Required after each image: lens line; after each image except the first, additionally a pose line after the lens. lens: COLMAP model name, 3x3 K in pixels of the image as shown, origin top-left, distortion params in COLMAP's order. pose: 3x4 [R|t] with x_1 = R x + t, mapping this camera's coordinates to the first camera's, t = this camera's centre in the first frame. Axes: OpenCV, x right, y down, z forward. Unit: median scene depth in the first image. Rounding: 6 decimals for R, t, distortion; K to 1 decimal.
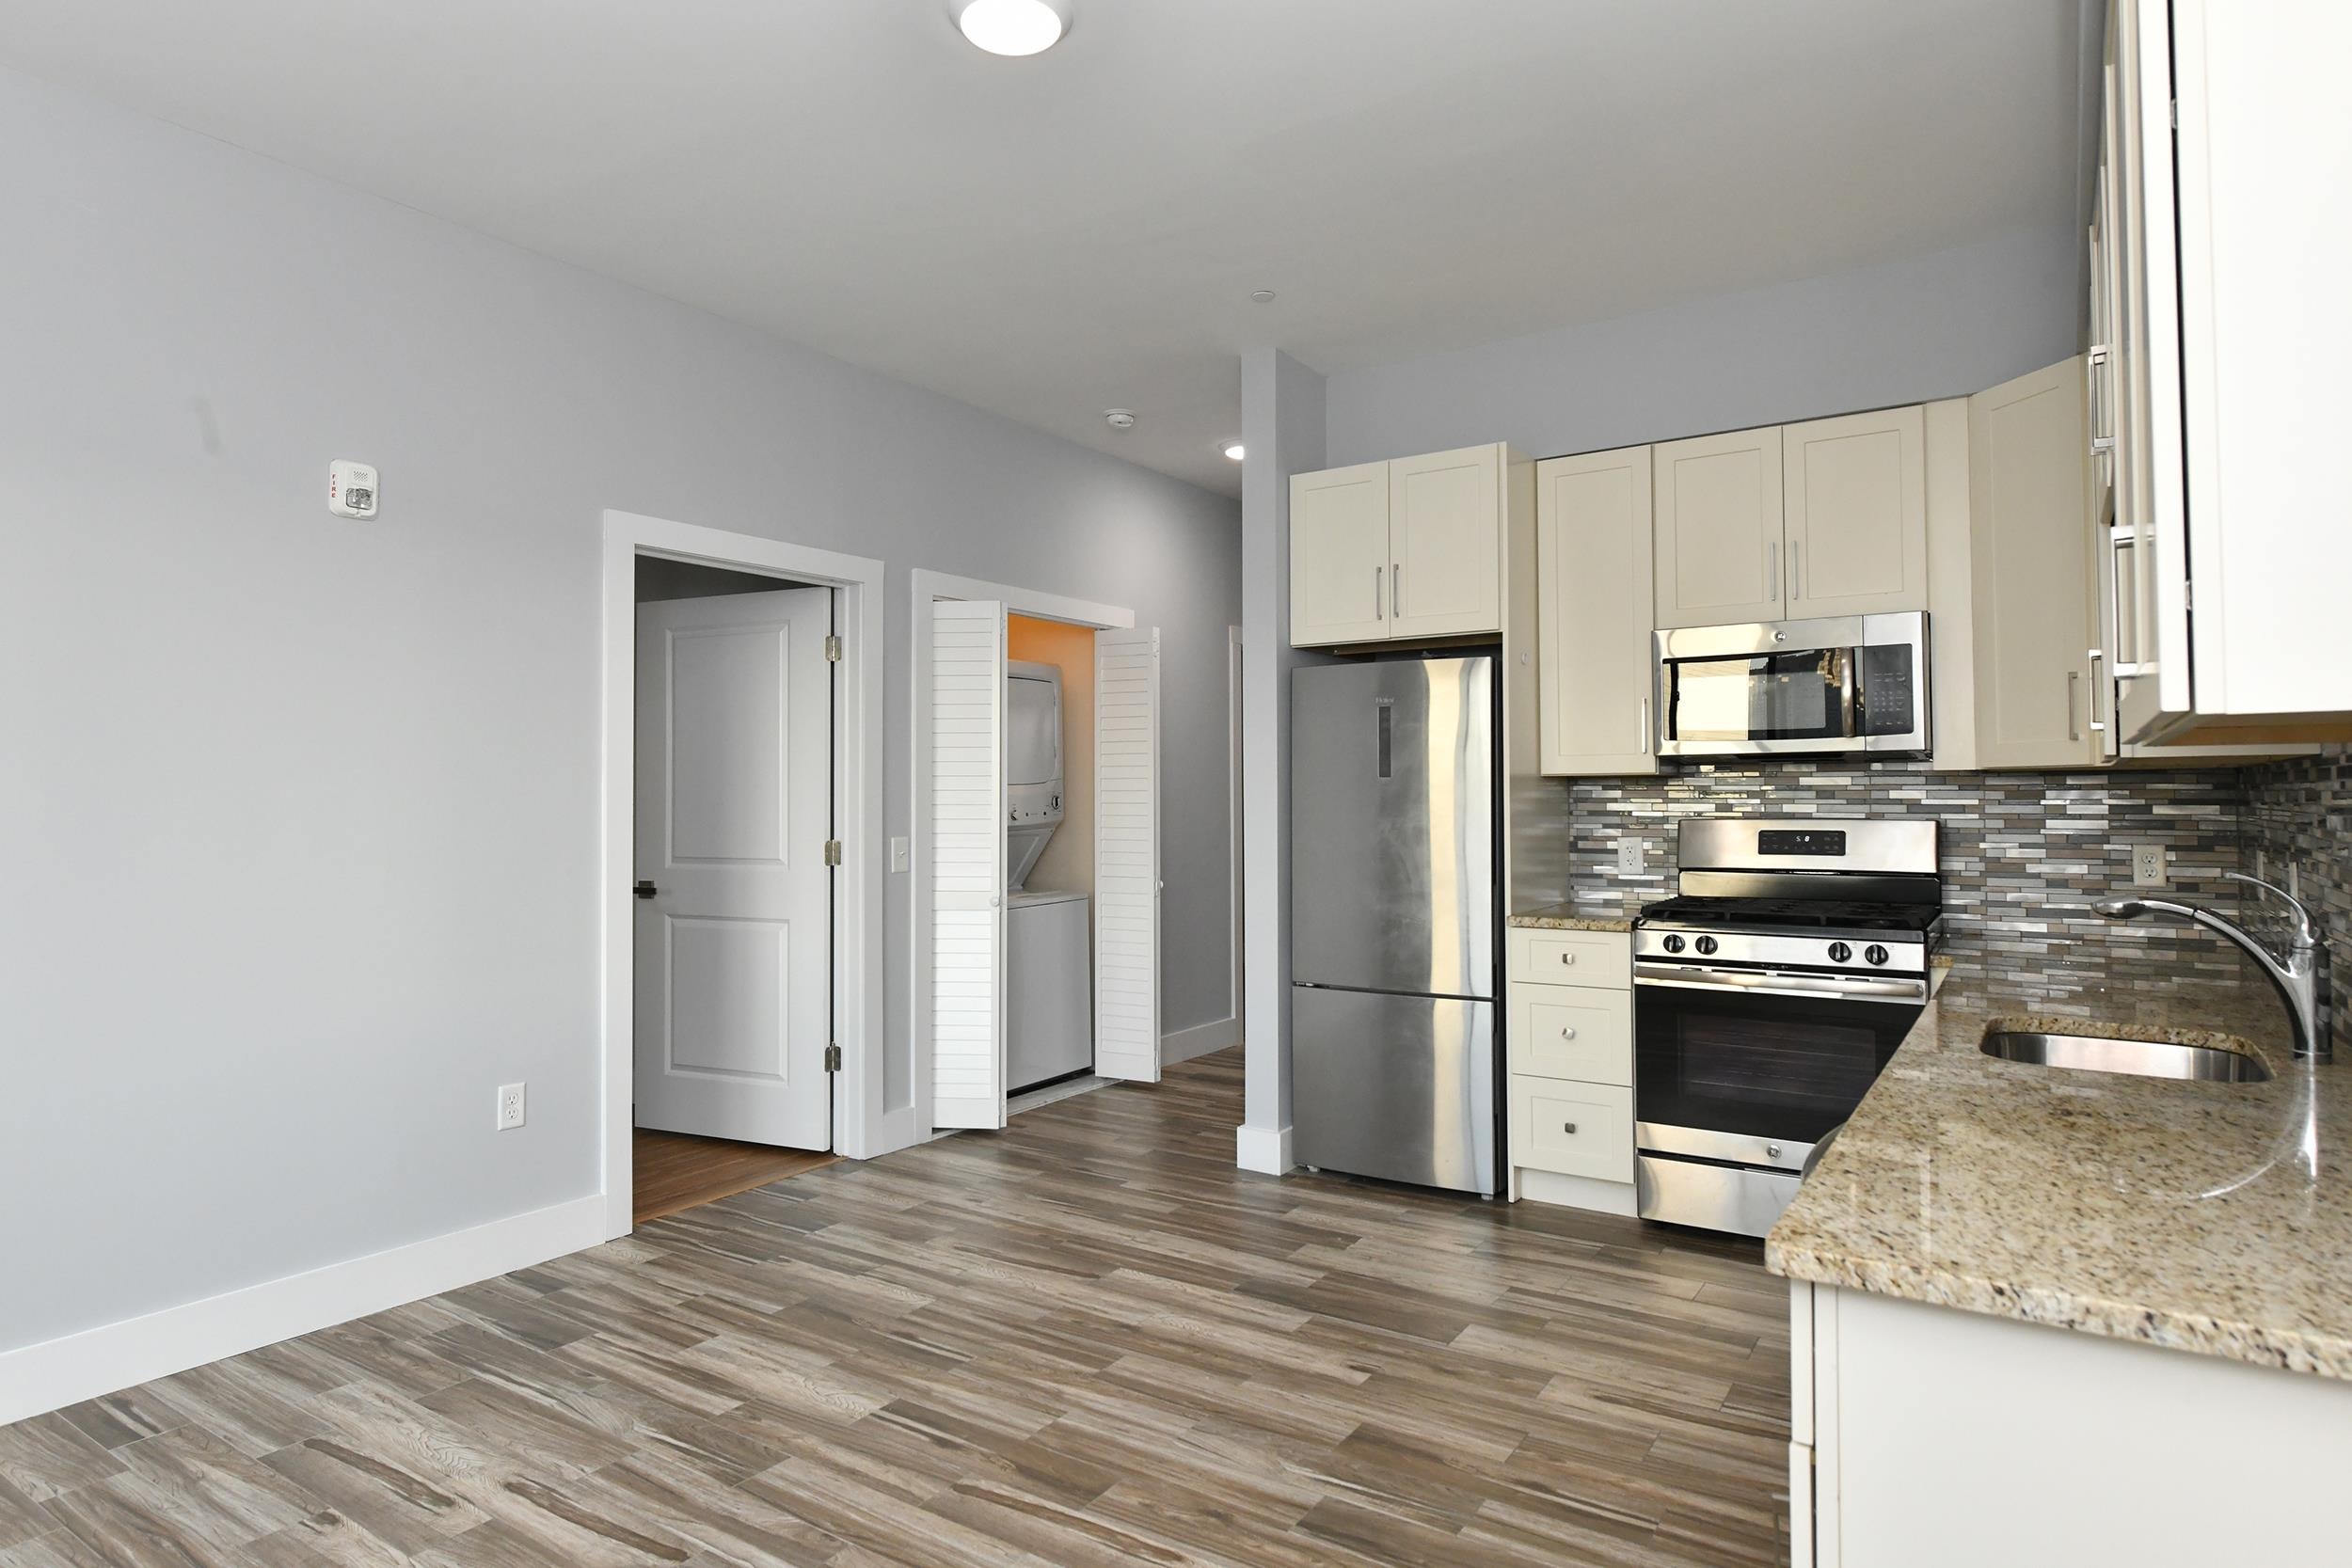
lens RADIAL K [[1330.4, 0, 1173.6], [0, 1330.4, 781.5], [0, 0, 1]] dist [0.005718, 0.000255]
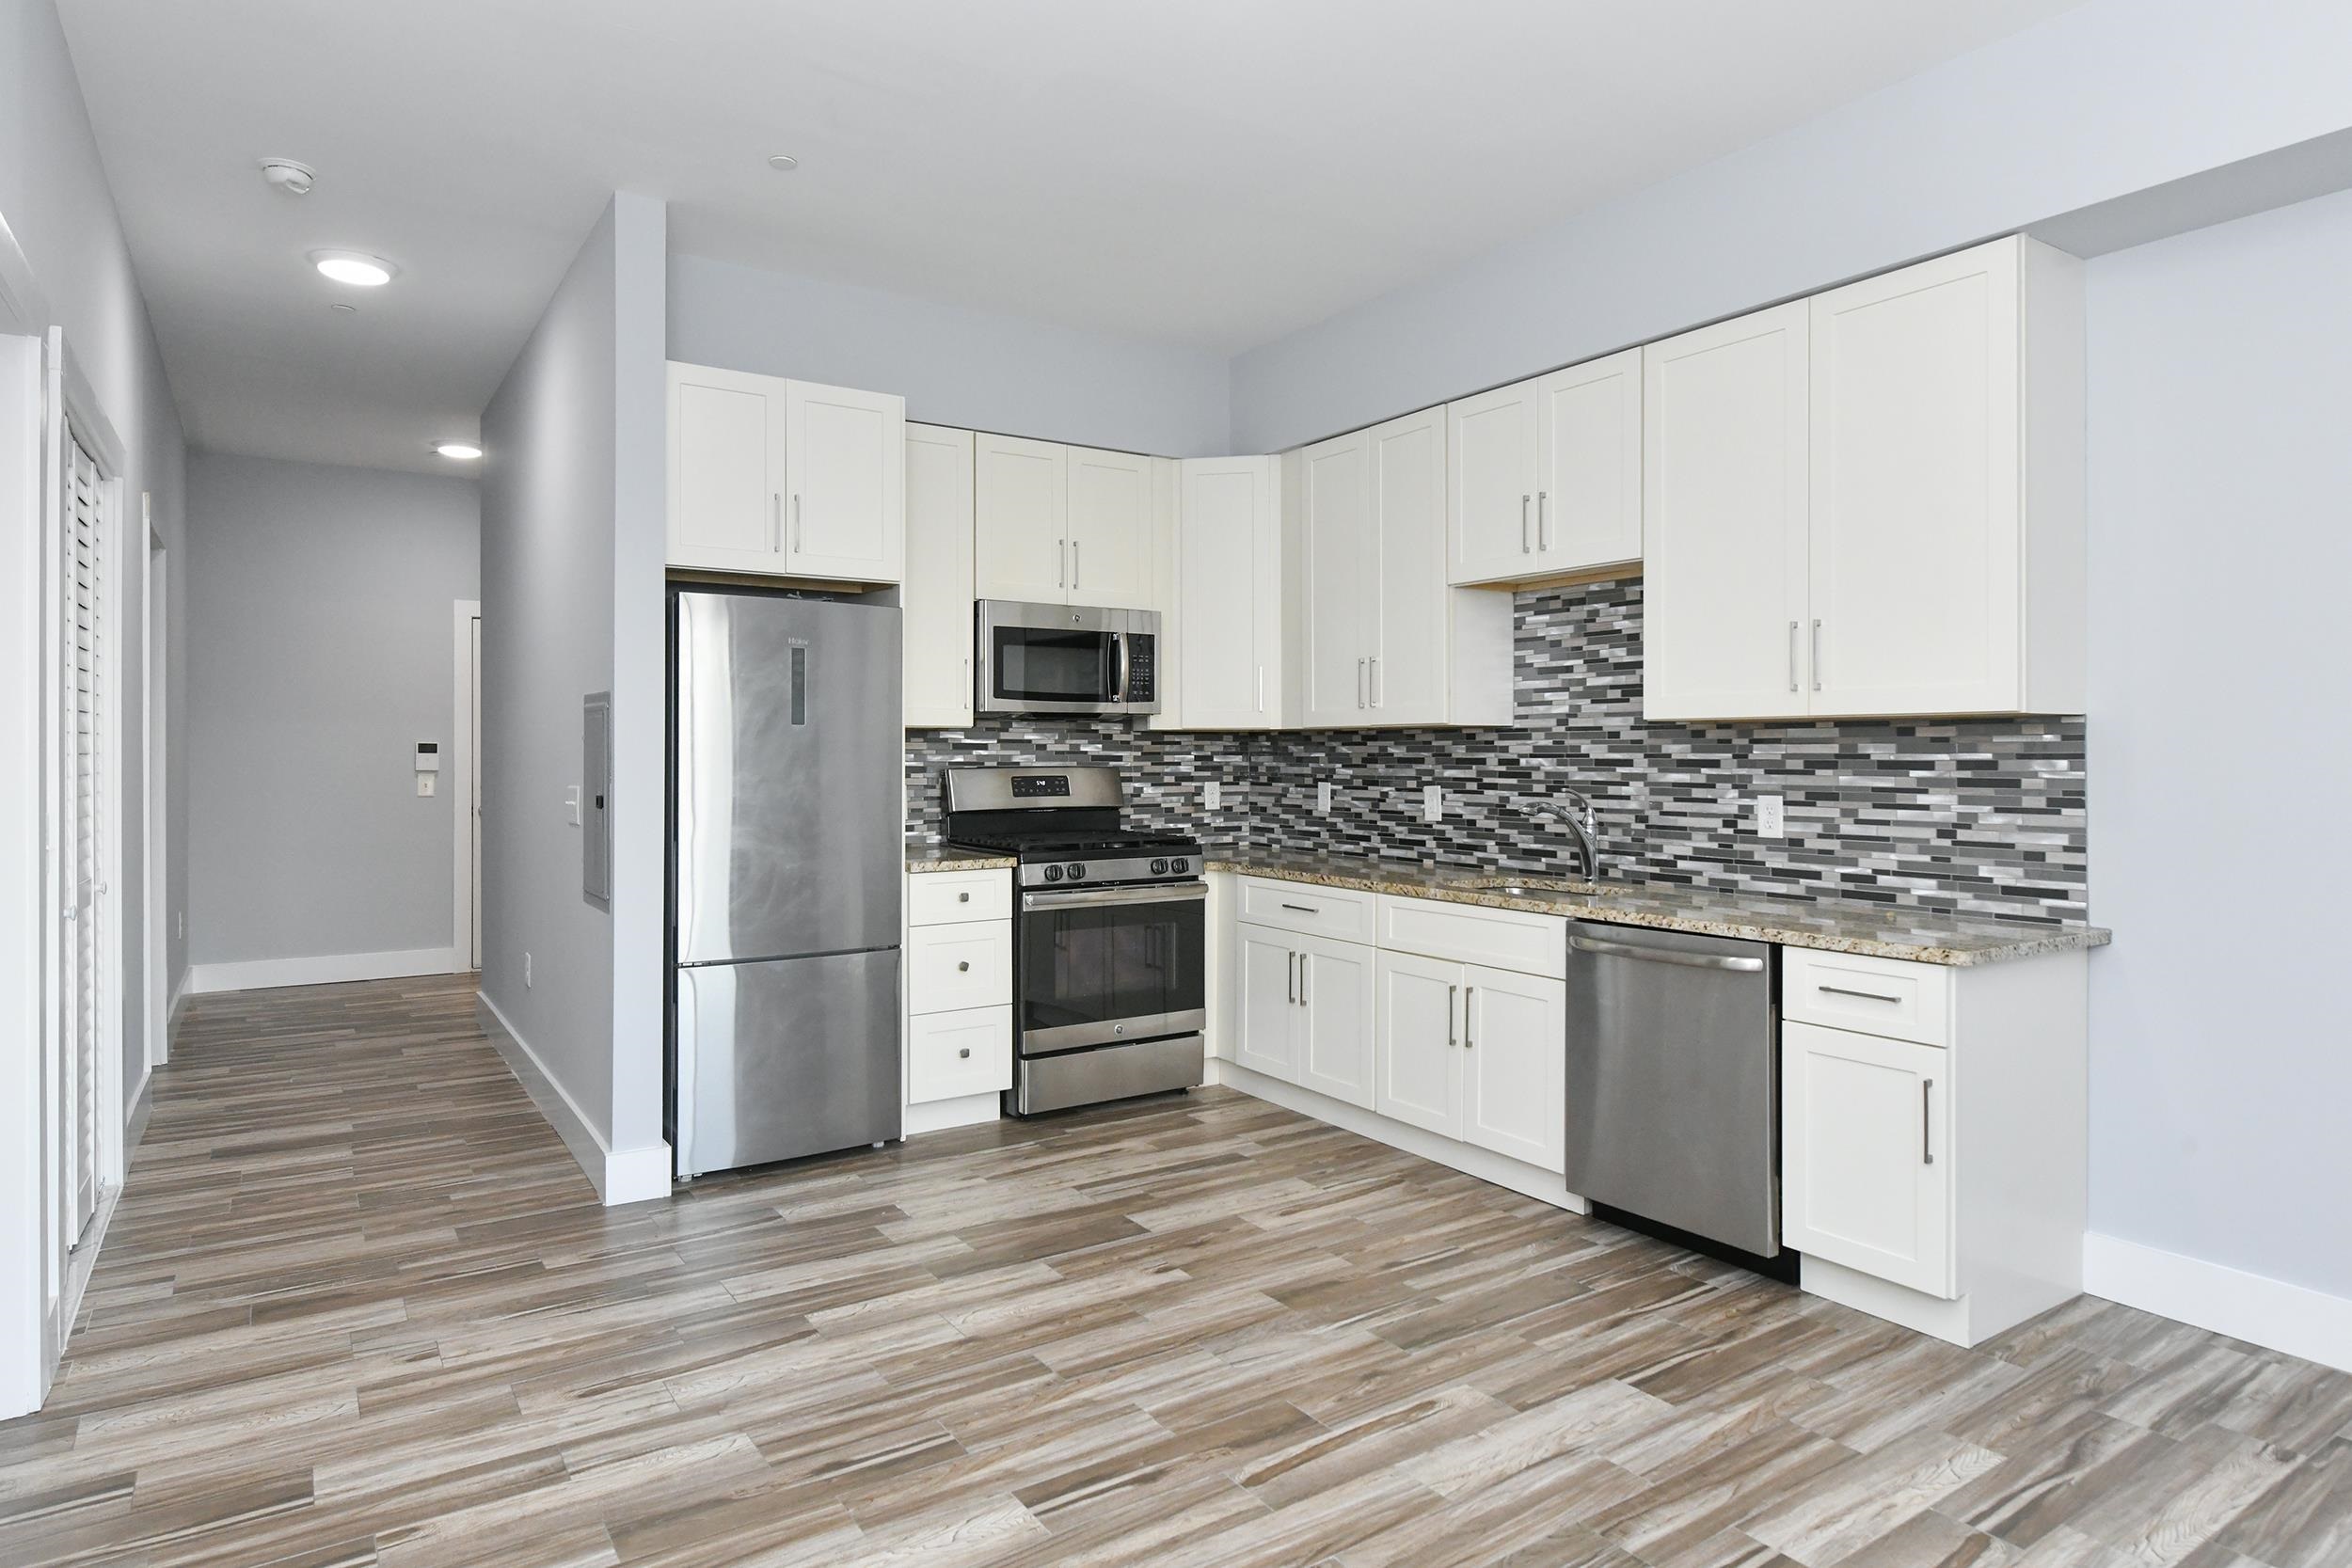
lens RADIAL K [[1330.4, 0, 1178.2], [0, 1330.4, 771.0], [0, 0, 1]] dist [0.005718, 0.000255]
pose [[0.385670, -0.008148, 0.922601, -0.775866], [-0.013753, 0.999799, 0.014579, 0.015265], [-0.922534, -0.018312, 0.385480, 0.523024]]
